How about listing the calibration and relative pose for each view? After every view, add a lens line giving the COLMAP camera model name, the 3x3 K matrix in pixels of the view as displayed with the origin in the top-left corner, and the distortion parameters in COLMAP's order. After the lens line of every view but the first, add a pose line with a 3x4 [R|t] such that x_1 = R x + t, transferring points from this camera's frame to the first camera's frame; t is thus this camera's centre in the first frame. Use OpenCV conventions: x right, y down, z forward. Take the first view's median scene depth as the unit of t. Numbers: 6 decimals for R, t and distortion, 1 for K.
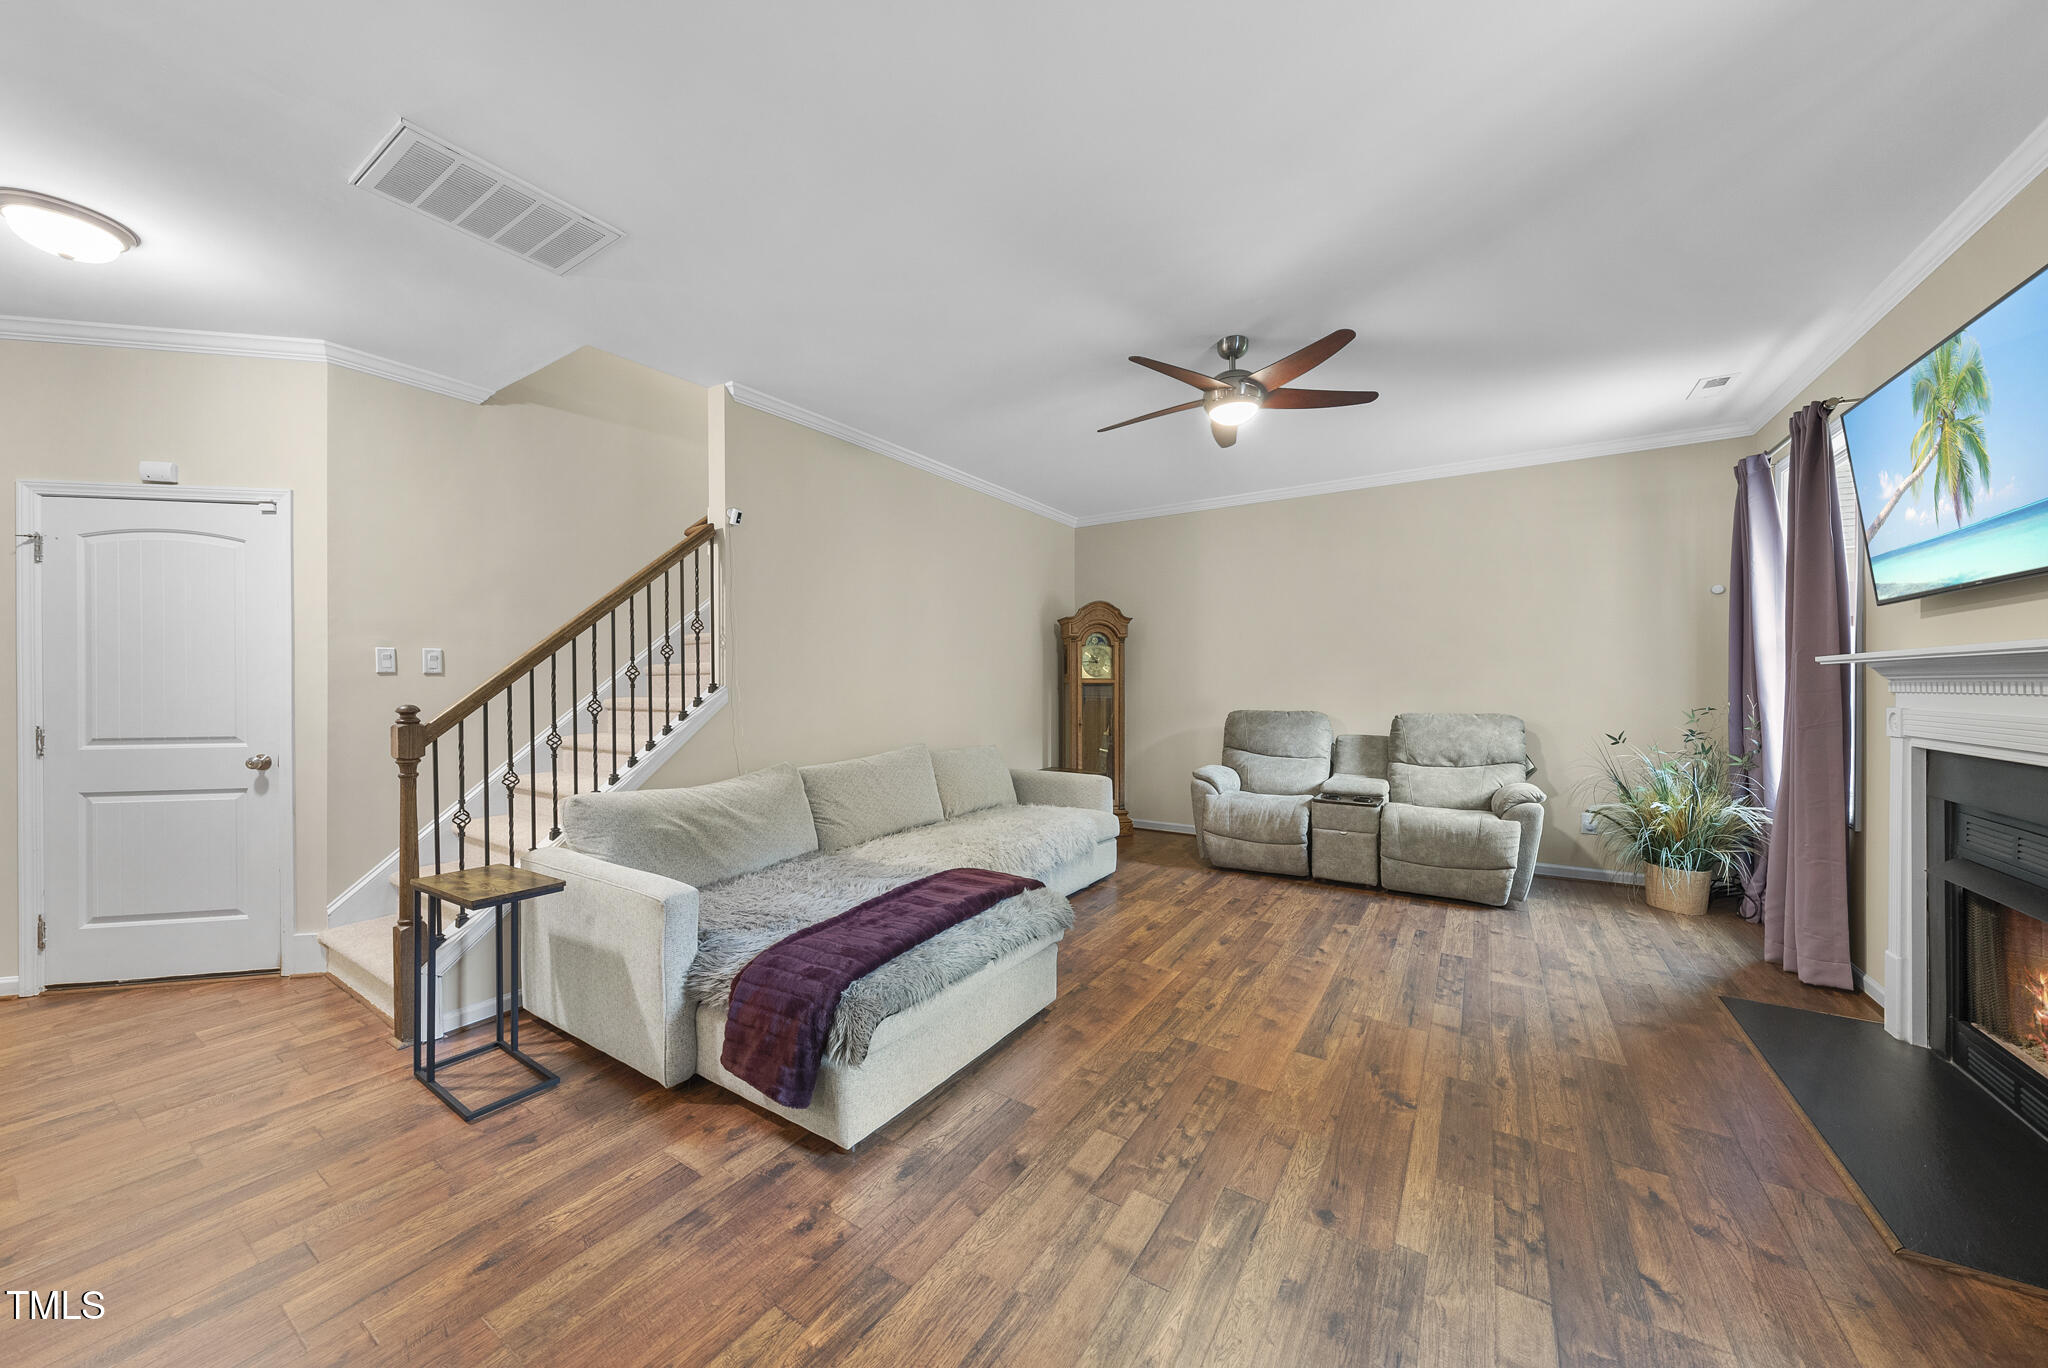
lens RADIAL K [[704.5, 0, 1021.6], [0, 704.5, 688.6], [0, 0, 1]] dist [0.000133, -0.000214]
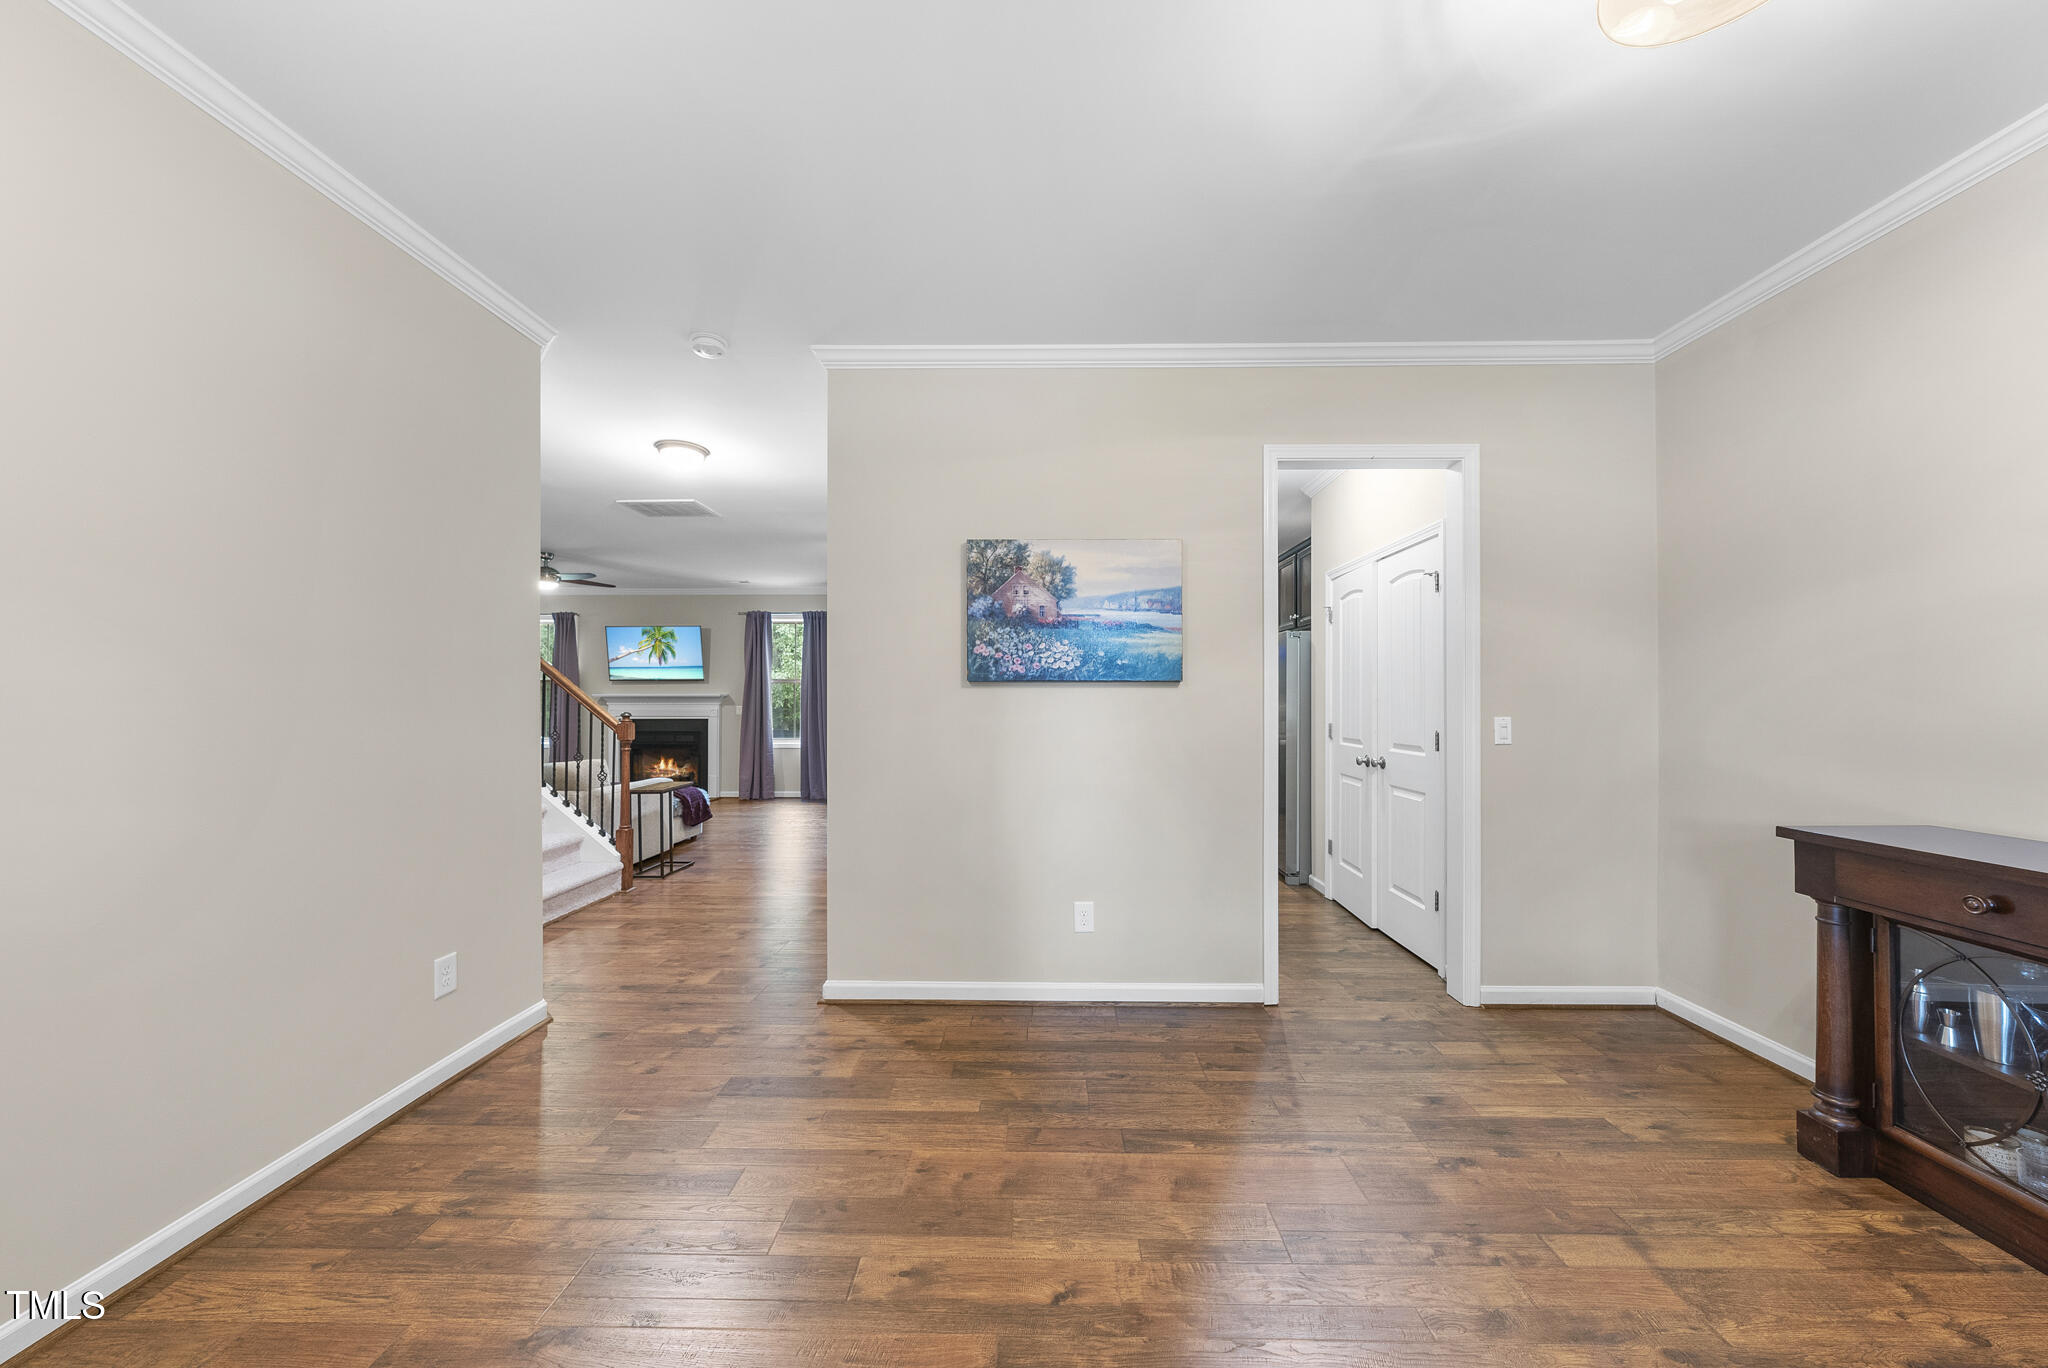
lens RADIAL K [[704.5, 0, 1030.1], [0, 704.5, 697.0], [0, 0, 1]] dist [0.000133, -0.000214]
pose [[-0.521311, 0.009292, 0.853316, -2.176619], [0.013747, 0.999902, -0.002489, 0.002798], [-0.853256, 0.010433, -0.521388, 0.753252]]
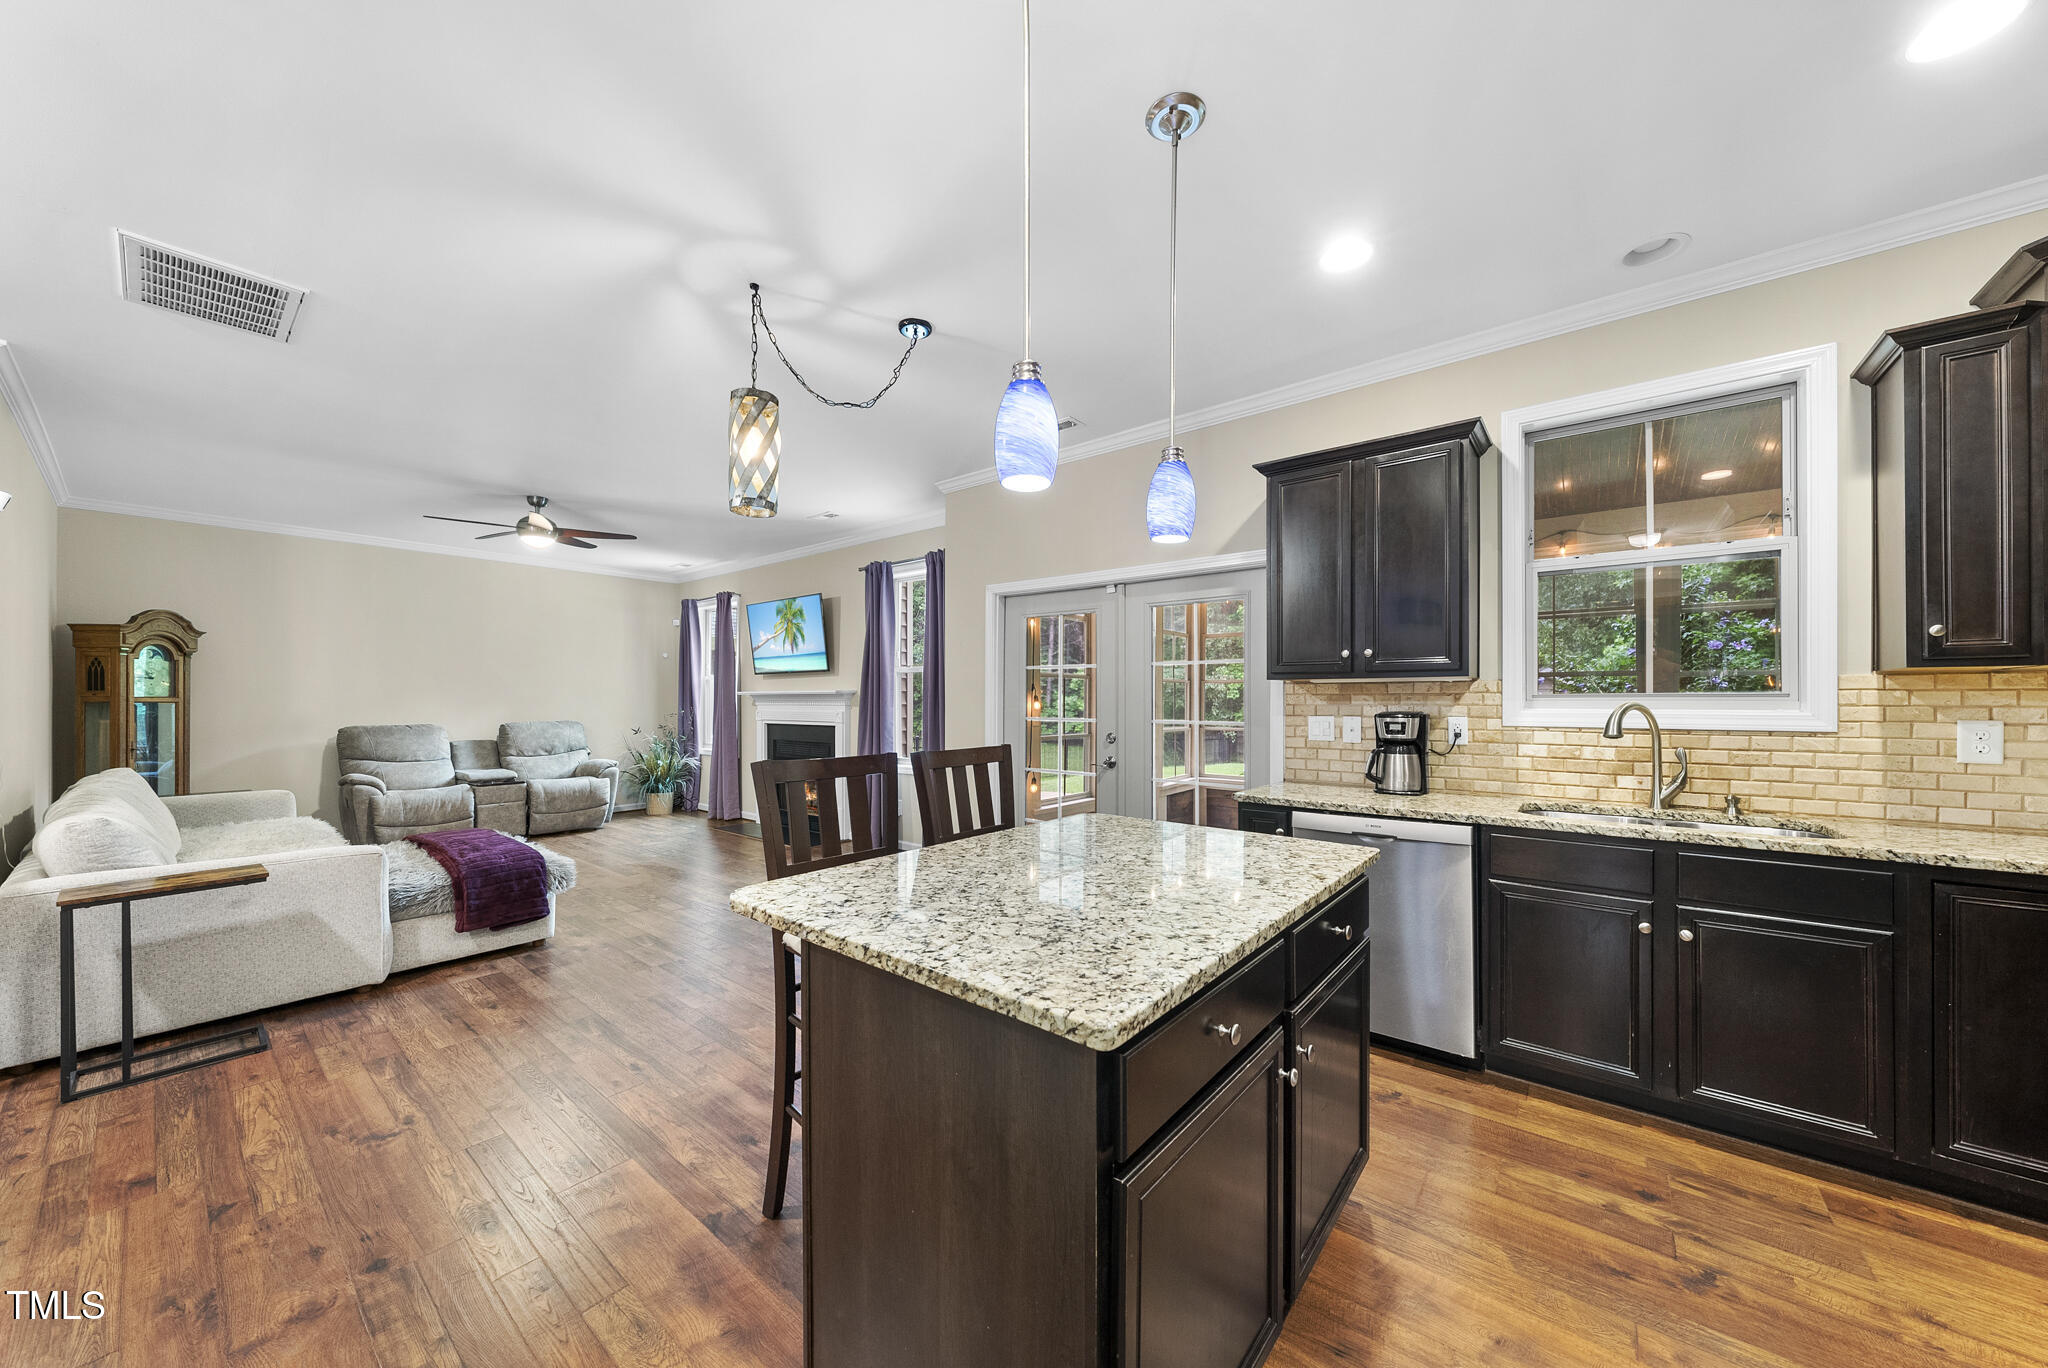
lens RADIAL K [[704.5, 0, 1015.5], [0, 704.5, 693.0], [0, 0, 1]] dist [0.000133, -0.000214]
pose [[0.110499, 0.013236, 0.993788, -1.091429], [0.006218, 0.999883, -0.014009, 0.002262], [-0.993857, 0.007727, 0.110404, -0.270028]]
